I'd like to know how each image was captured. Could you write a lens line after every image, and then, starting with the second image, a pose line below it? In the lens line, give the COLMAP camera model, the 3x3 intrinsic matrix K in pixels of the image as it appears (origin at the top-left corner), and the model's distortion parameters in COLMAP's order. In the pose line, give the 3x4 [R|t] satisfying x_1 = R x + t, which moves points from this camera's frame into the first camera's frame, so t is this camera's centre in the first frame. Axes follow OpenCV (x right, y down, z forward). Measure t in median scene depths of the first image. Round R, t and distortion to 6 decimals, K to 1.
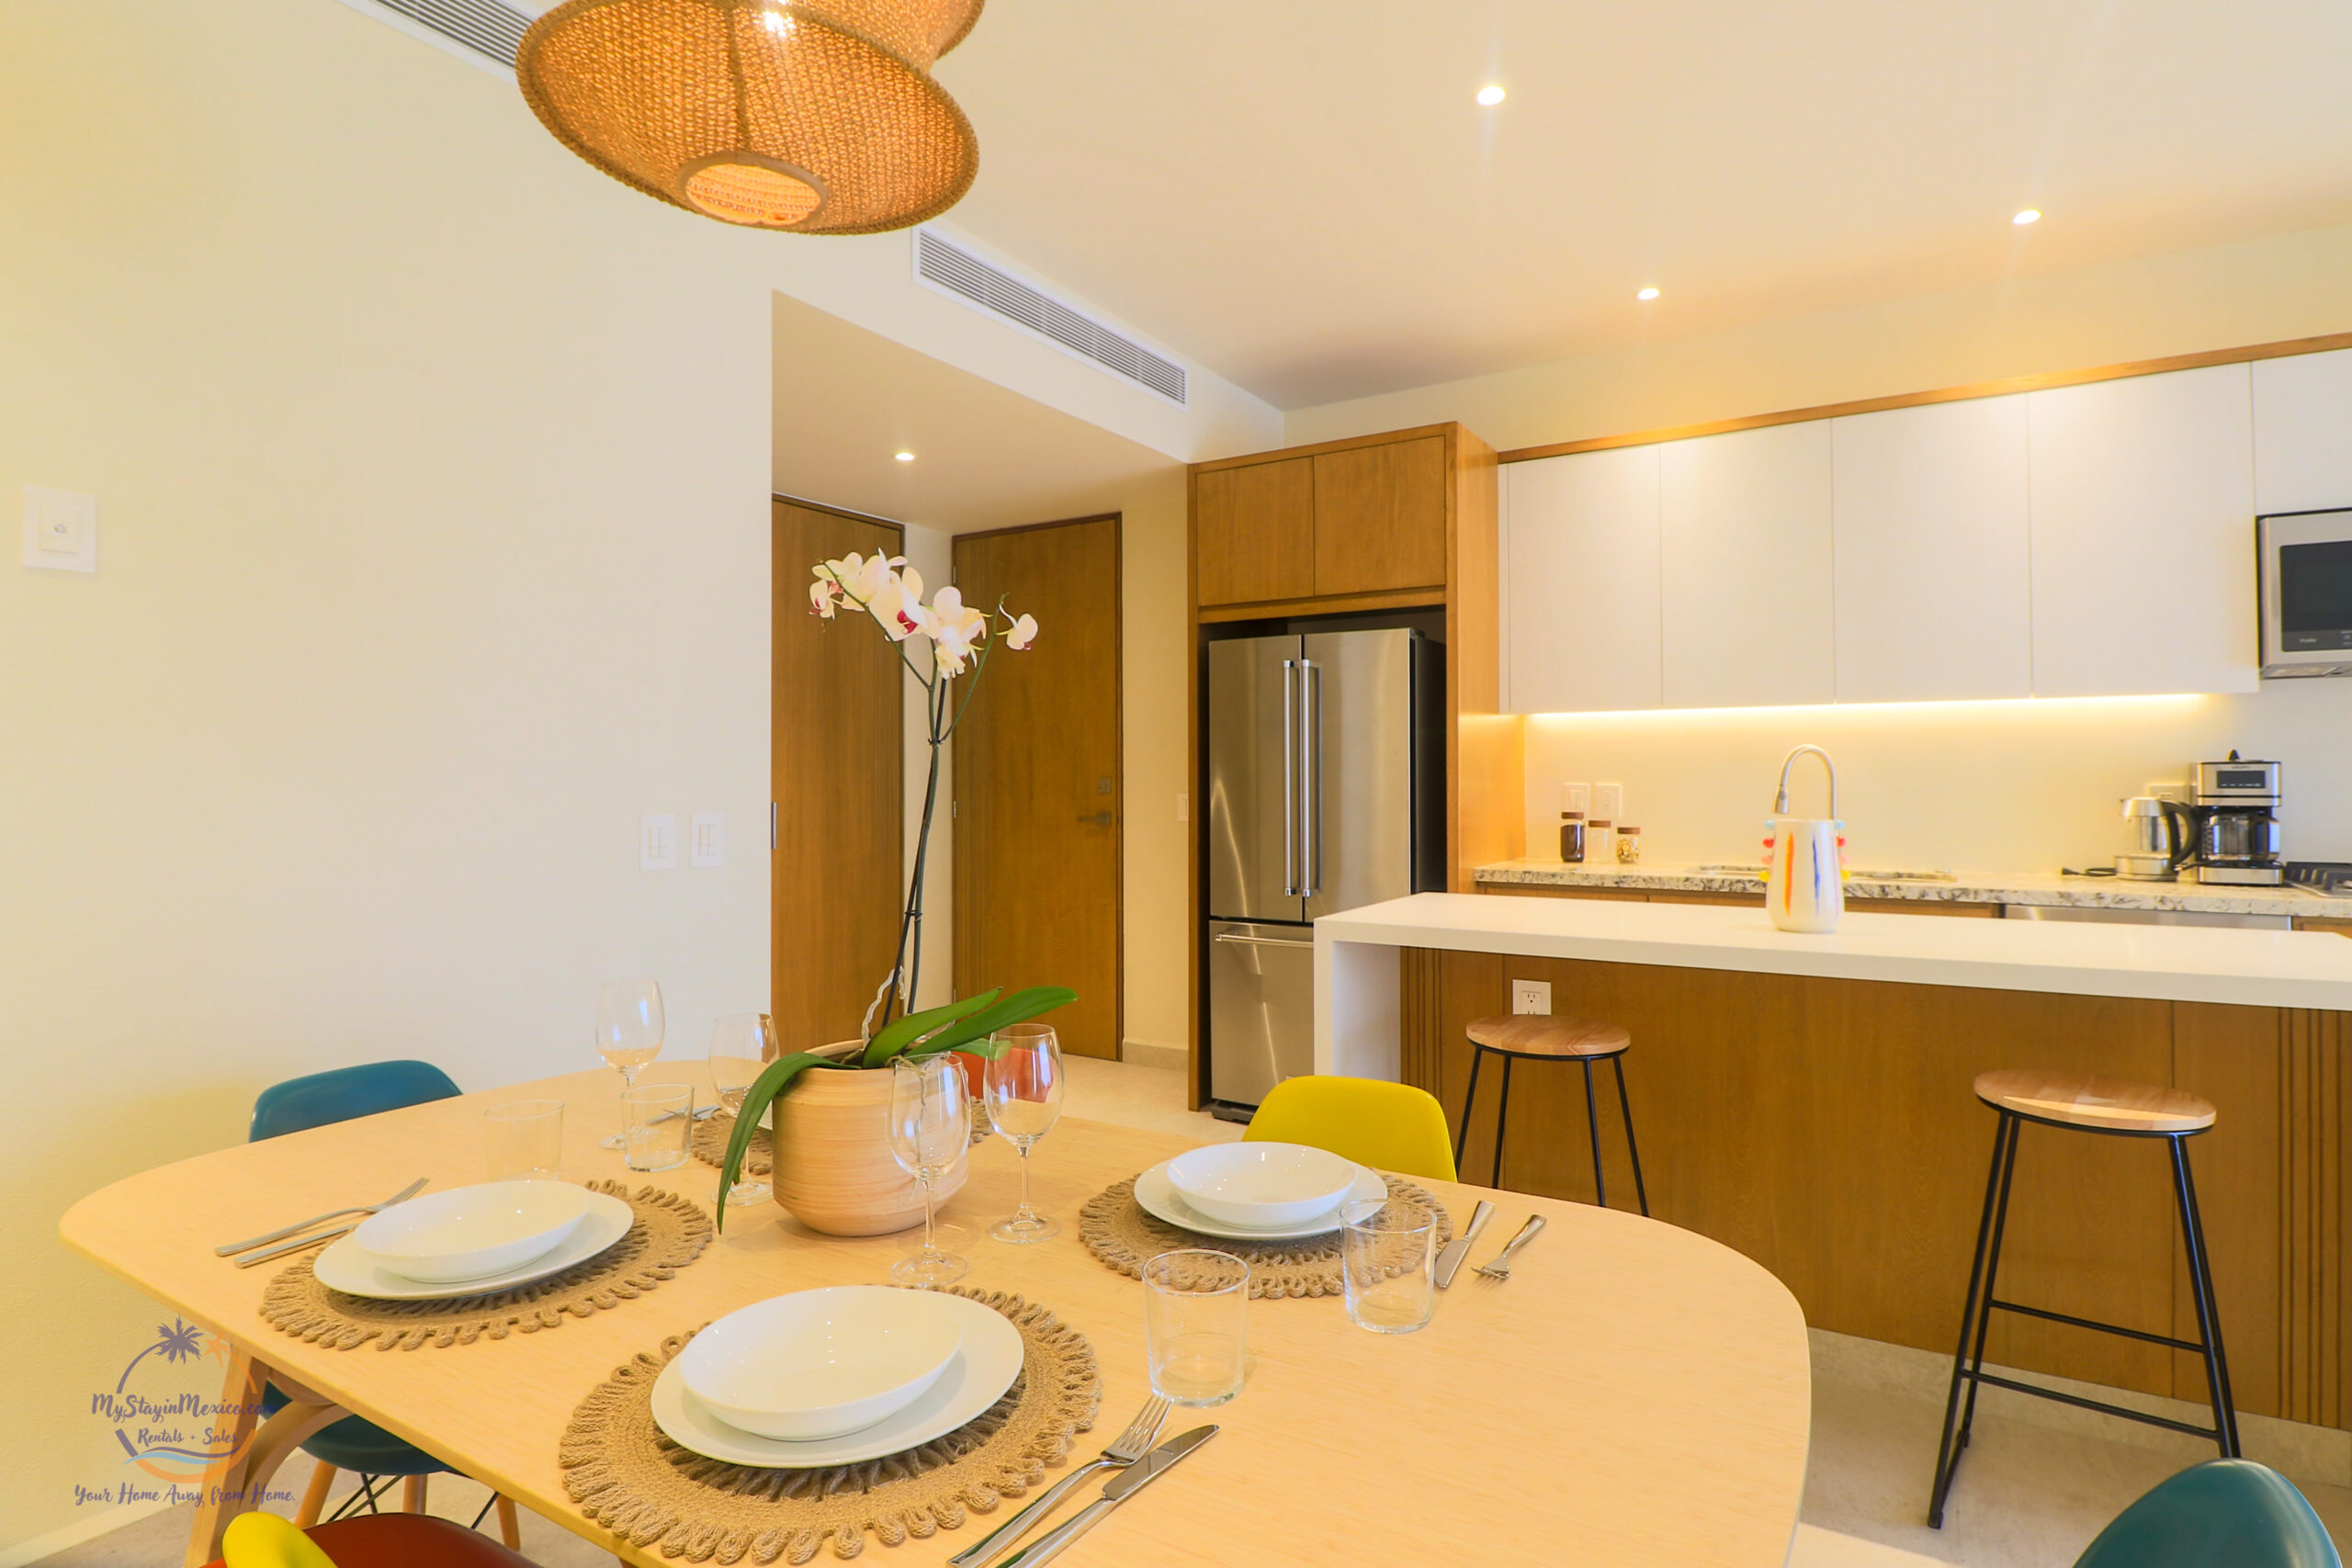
lens RADIAL K [[1215.3, 0, 1176.0], [0, 1215.3, 784.0], [0, 0, 1]] dist [0.000984, -0.015684]
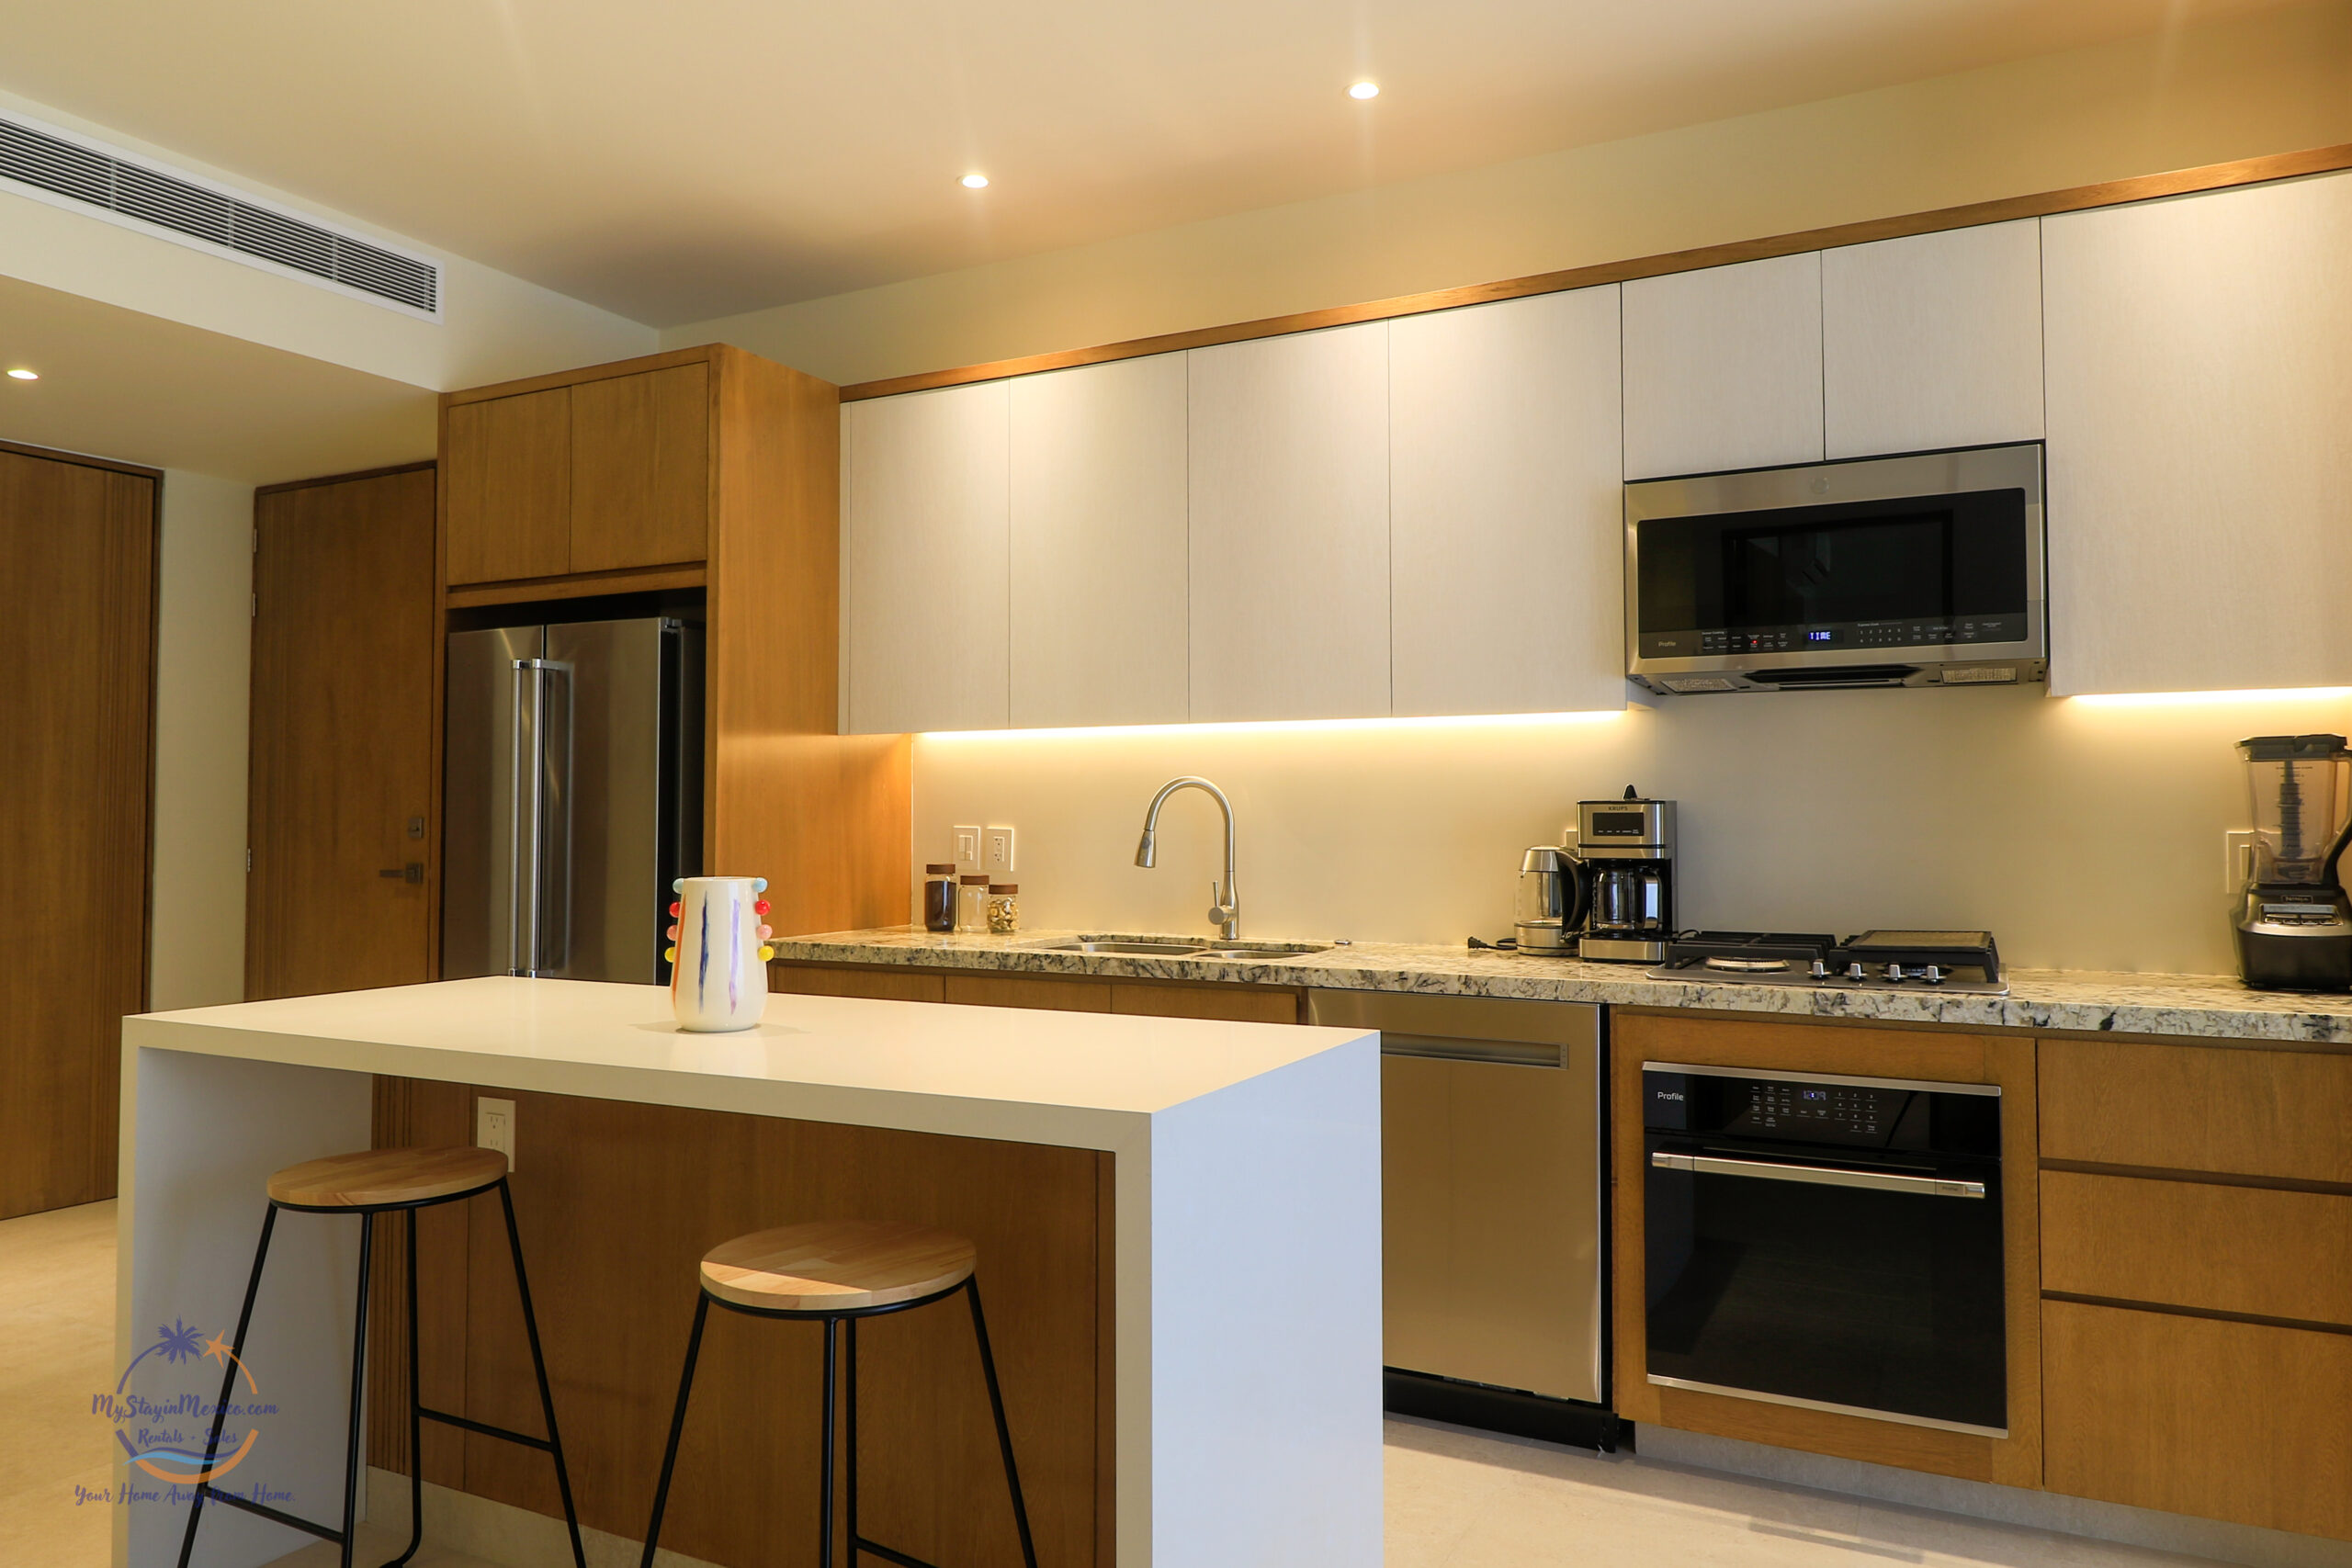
lens RADIAL K [[1586.4, 0, 1176.0], [0, 1586.4, 784.0], [0, 0, 1]] dist [0.005247, -0.004821]
pose [[0.997296, 0.004022, 0.073386, 0.438927], [-0.002157, 0.999673, -0.025476, -0.002269], [-0.073464, 0.025249, 0.996978, 0.009776]]
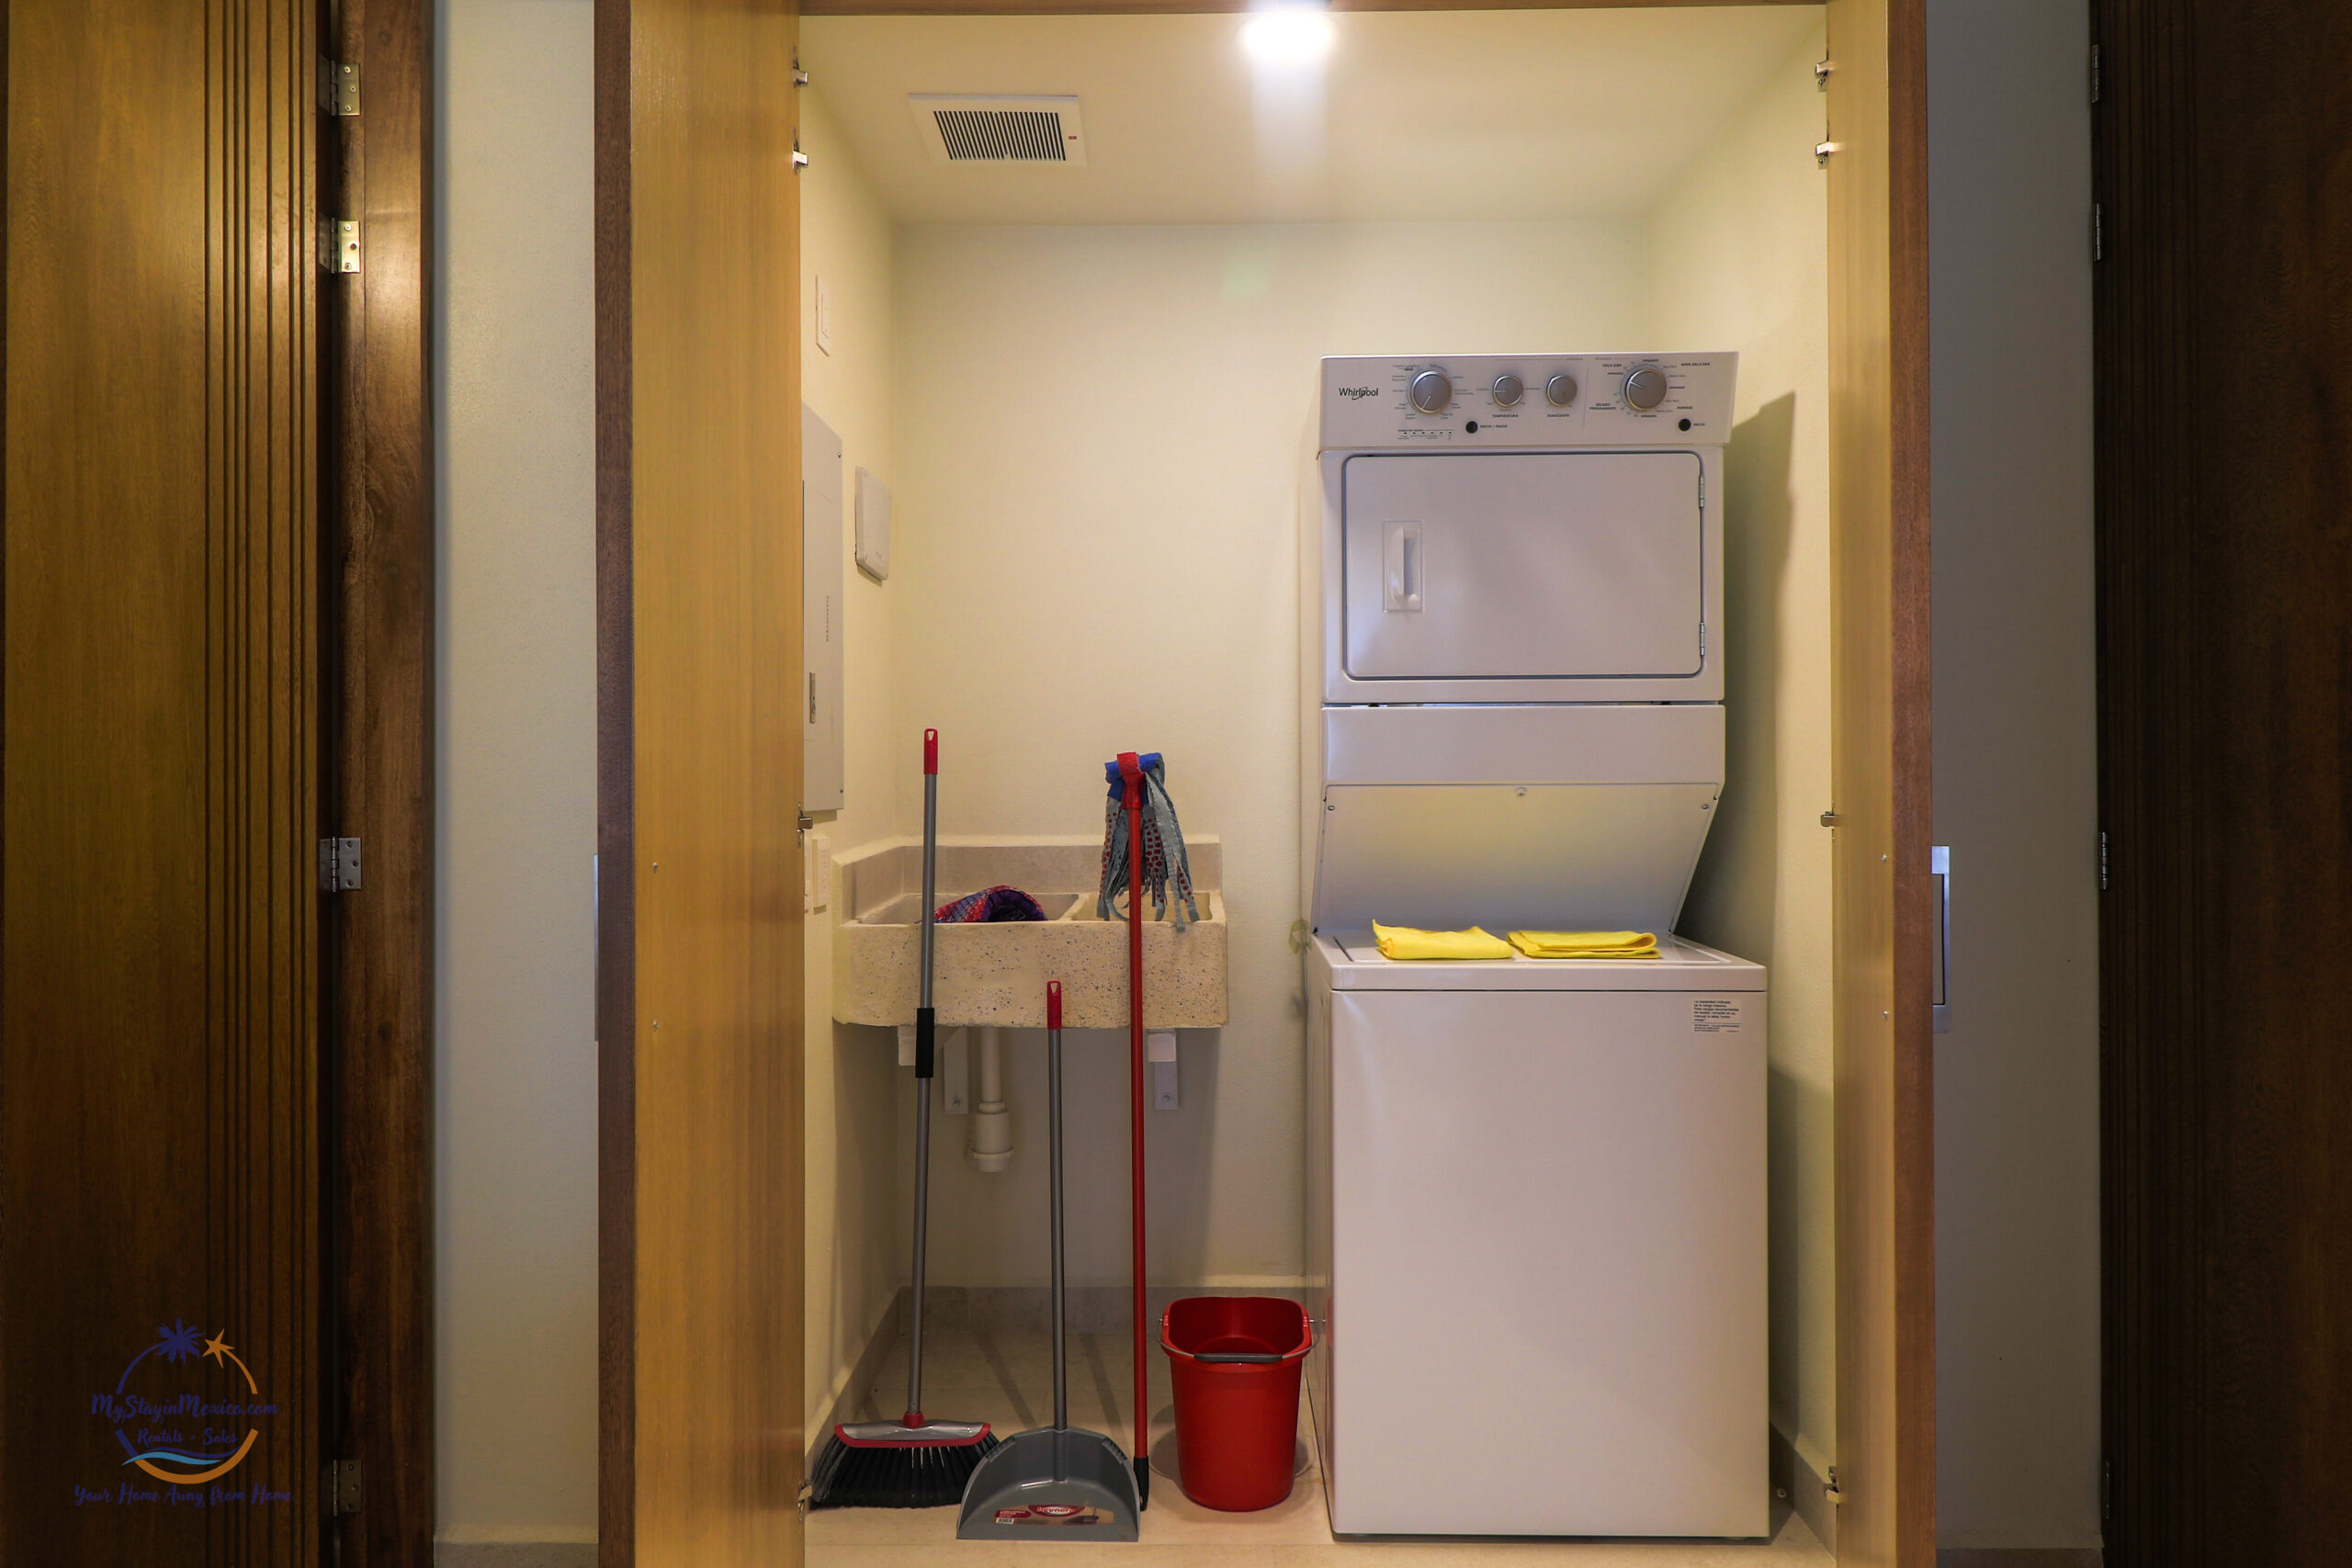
lens RADIAL K [[1586.4, 0, 1176.0], [0, 1586.4, 784.0], [0, 0, 1]] dist [0.005247, -0.004821]
pose [[0.553023, -0.009099, -0.833117, 0.028902], [0.009758, 0.999943, -0.004443, 0.004496], [0.833109, -0.005673, 0.553080, 0.852434]]
